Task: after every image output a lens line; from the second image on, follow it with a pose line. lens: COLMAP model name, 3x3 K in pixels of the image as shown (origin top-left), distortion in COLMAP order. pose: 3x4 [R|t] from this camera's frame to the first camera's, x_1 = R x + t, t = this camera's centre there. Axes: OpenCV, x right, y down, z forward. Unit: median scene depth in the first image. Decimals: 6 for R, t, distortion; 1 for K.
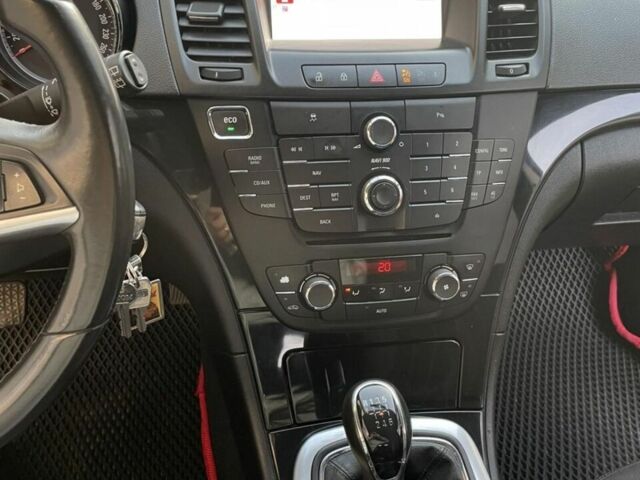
lens RADIAL K [[643.7, 0, 320.2], [0, 643.7, 229.5], [0, 0, 1]] dist [0.117802, -0.197518]
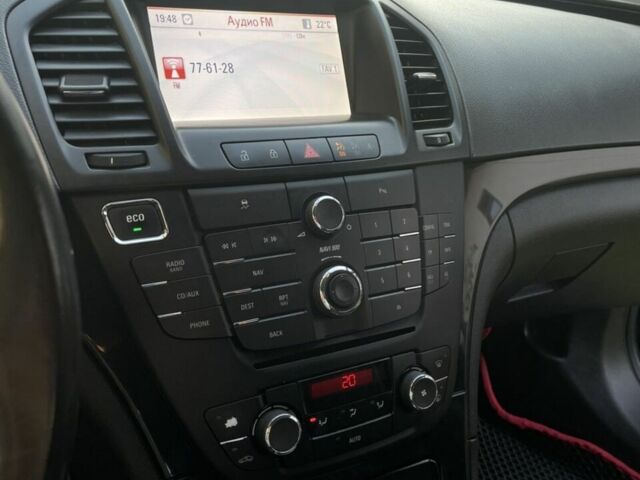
lens RADIAL K [[643.7, 0, 320.2], [0, 643.7, 229.5], [0, 0, 1]] dist [0.117802, -0.197518]
pose [[0.944892, -0.103459, 0.310606, -0.167213], [0.159992, 0.973669, -0.162393, 0.000164], [-0.285626, 0.203138, 0.936564, 0.230830]]
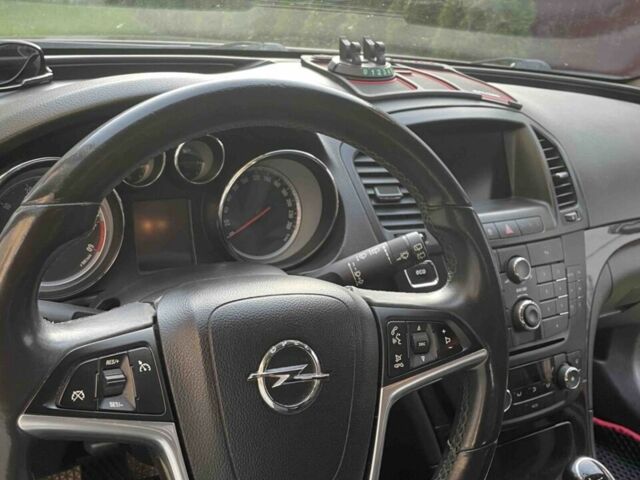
lens RADIAL K [[643.7, 0, 320.2], [0, 643.7, 229.5], [0, 0, 1]] dist [0.117802, -0.197518]
pose [[0.937721, -0.084524, 0.336949, -0.735929], [0.146361, 0.975786, -0.162543, -0.069613], [-0.315051, 0.201736, 0.927386, -0.146440]]
